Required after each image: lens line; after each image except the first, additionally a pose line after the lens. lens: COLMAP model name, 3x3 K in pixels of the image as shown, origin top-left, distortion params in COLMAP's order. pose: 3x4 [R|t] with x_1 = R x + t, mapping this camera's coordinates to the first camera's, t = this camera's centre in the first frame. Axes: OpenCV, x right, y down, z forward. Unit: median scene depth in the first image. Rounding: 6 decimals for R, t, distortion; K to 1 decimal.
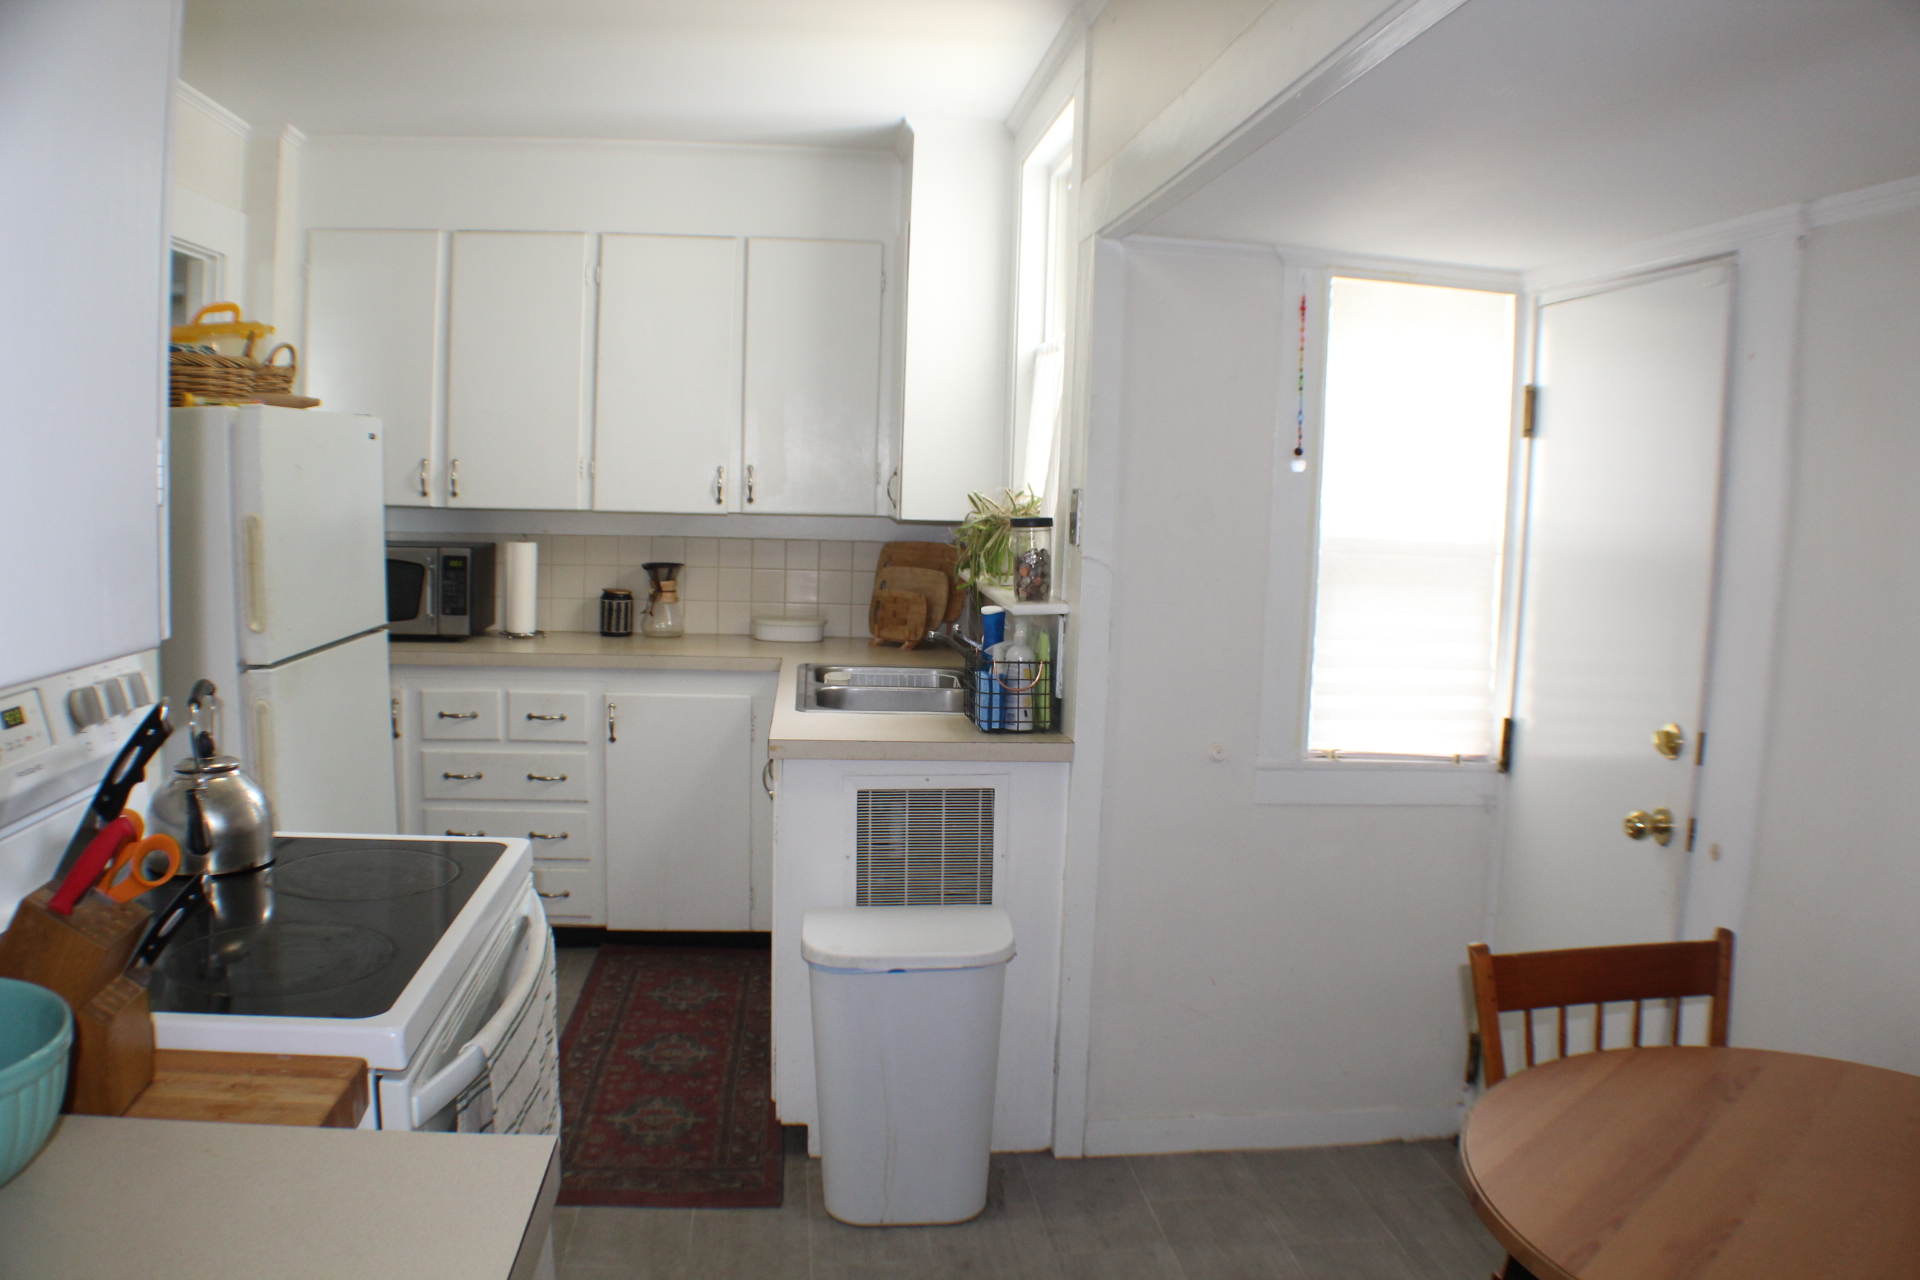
lens RADIAL K [[1456.0, 0, 952.0], [0, 1456.0, 644.1], [0, 0, 1]] dist [-0.217572, 0.084335]
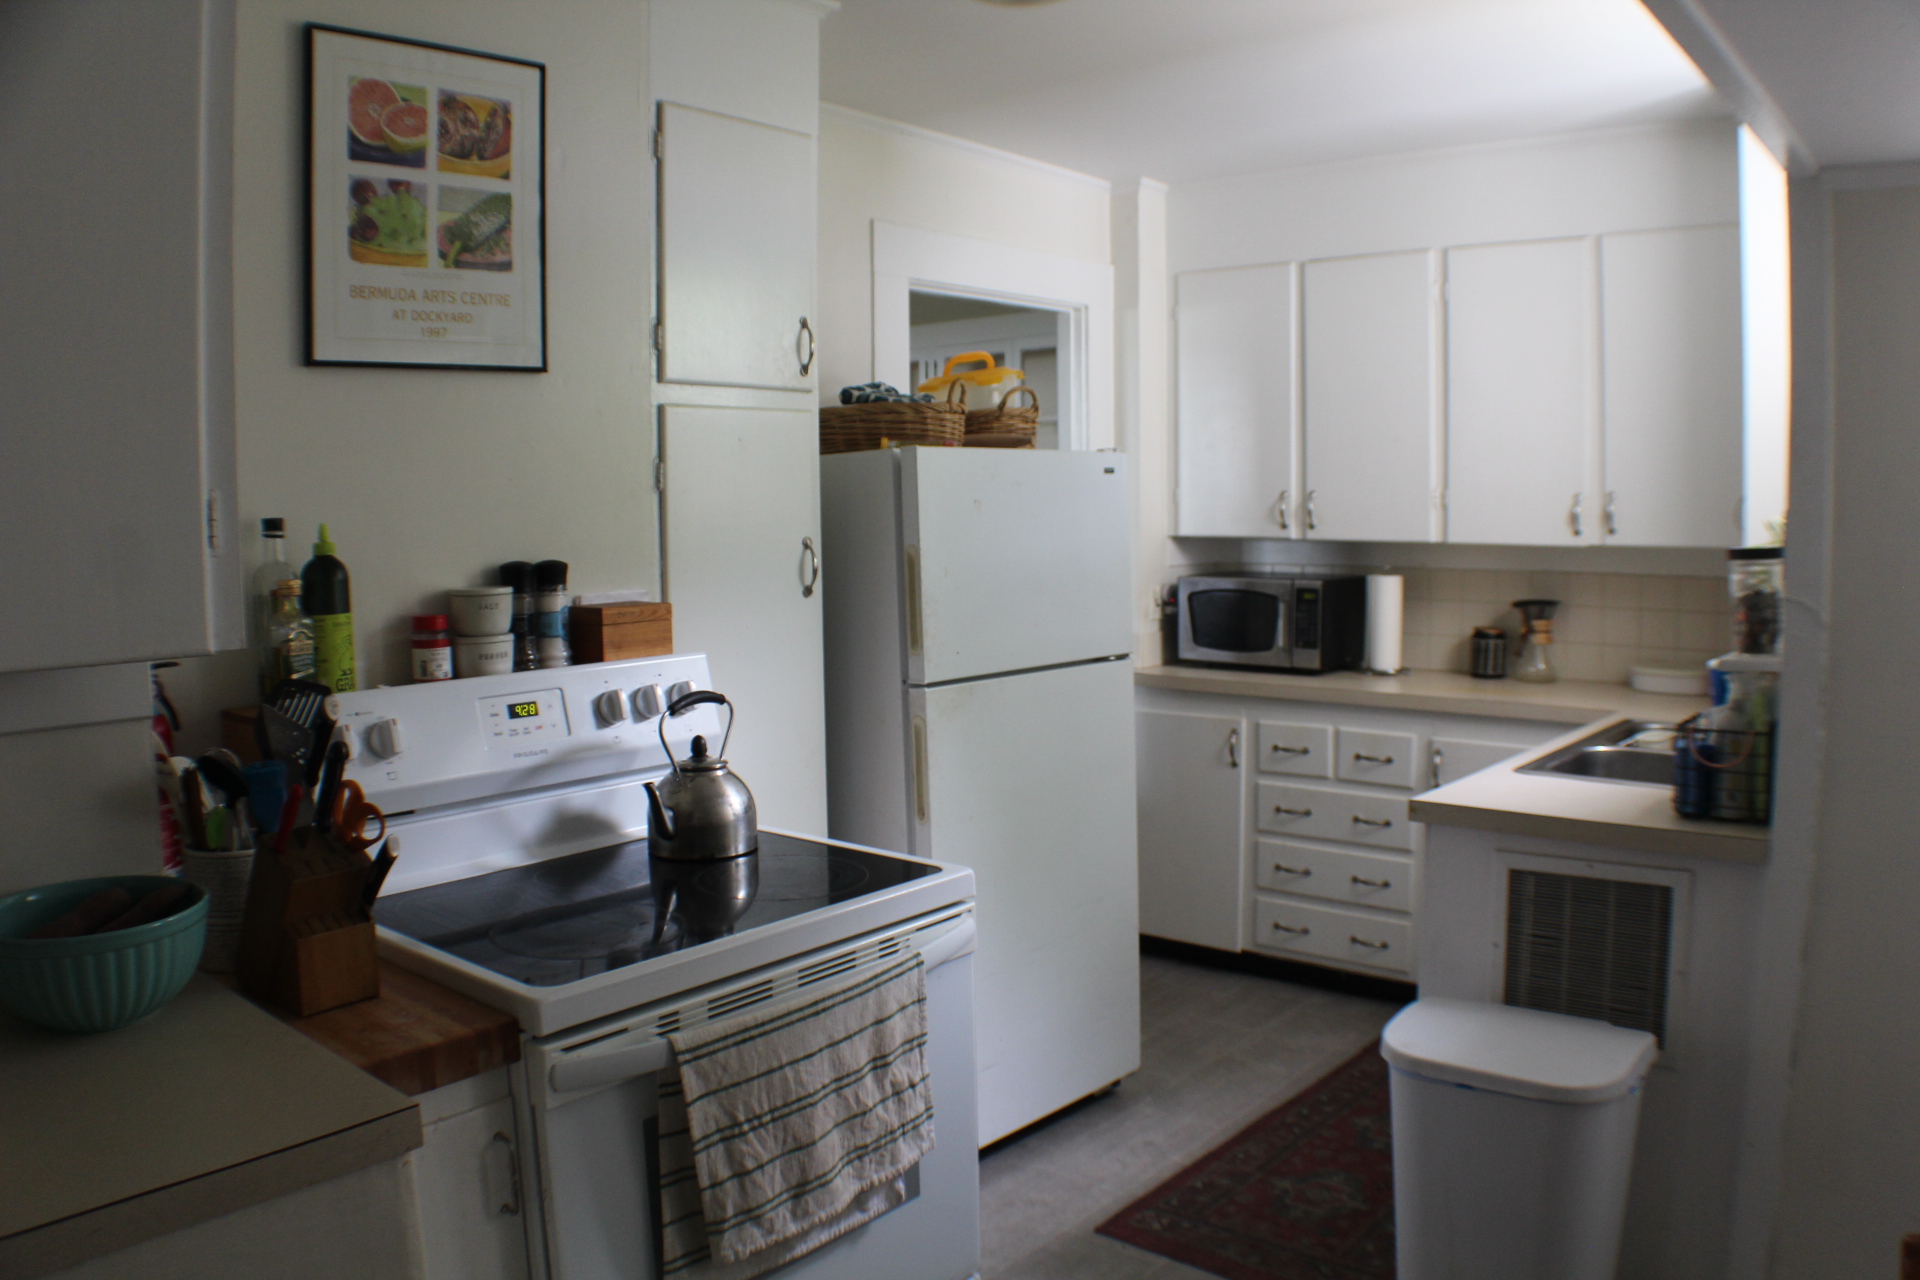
lens RADIAL K [[1456.0, 0, 952.0], [0, 1456.0, 644.1], [0, 0, 1]] dist [-0.217572, 0.084335]
pose [[0.686631, 0.033023, -0.726255, 0.208570], [-0.050887, 0.998701, -0.002700, -0.008147], [0.725223, 0.038811, 0.687420, 0.132431]]
